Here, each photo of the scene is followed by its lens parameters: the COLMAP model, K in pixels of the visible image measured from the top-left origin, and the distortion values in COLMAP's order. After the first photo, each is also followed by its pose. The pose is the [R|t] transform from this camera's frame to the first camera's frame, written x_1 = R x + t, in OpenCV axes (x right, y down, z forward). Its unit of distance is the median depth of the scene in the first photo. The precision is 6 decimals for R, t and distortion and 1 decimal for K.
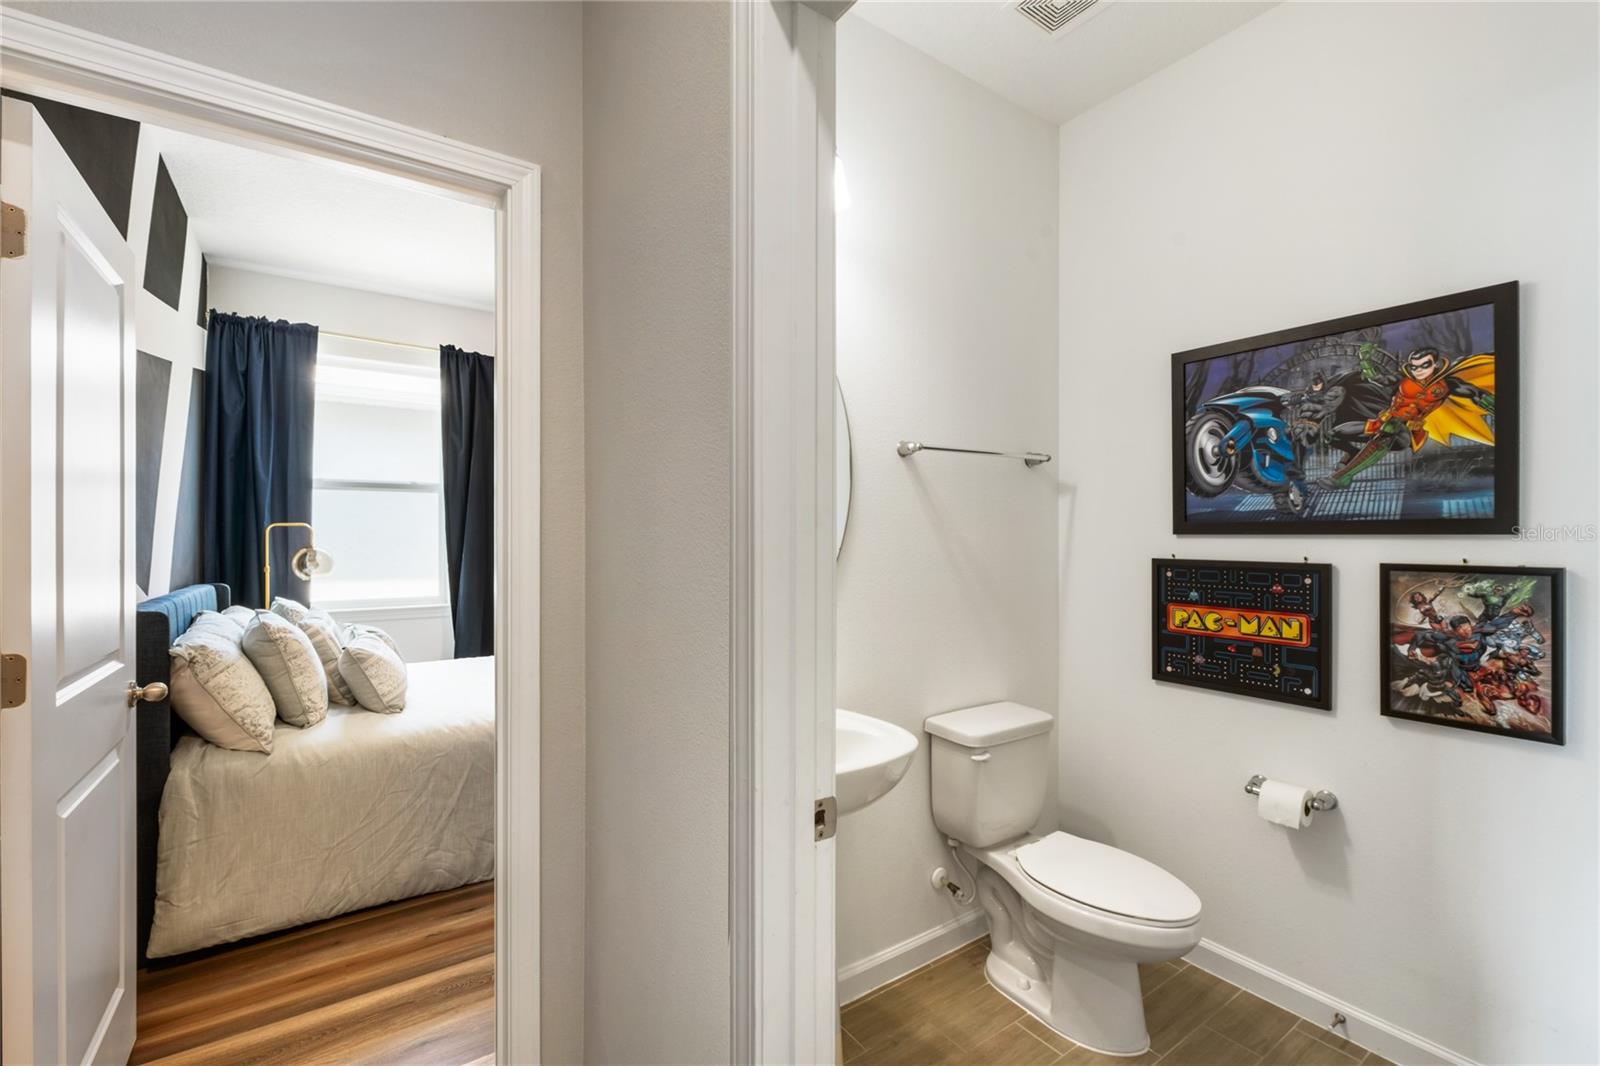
lens RADIAL K [[684.9, 0, 797.9], [0, 684.9, 545.1], [0, 0, 1]] dist [-0.007464, 0.002745]
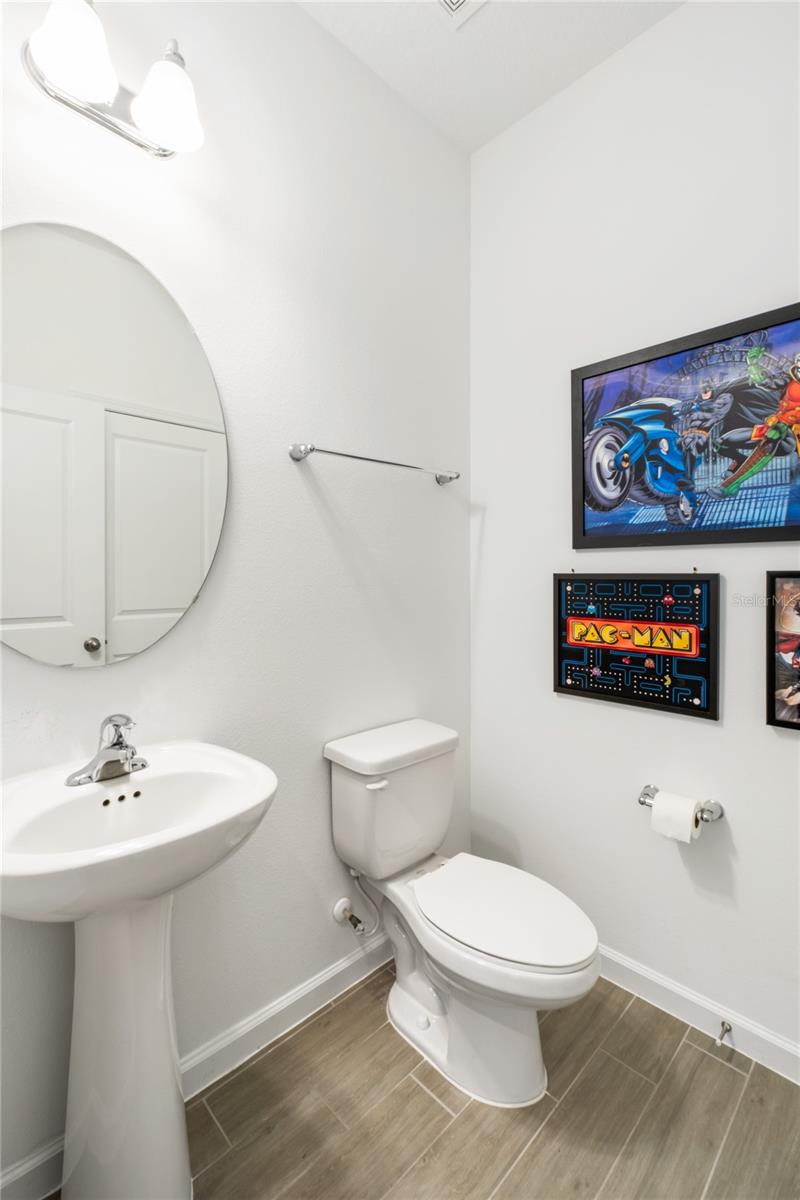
lens RADIAL K [[513.7, 0, 398.5], [0, 513.7, 590.6], [0, 0, 1]] dist [-0.007464, 0.002745]
pose [[0.987367, -0.006542, 0.158316, 0.192717], [0.004614, 0.999911, 0.012547, 0.039218], [-0.158384, -0.011658, 0.987309, 0.321333]]
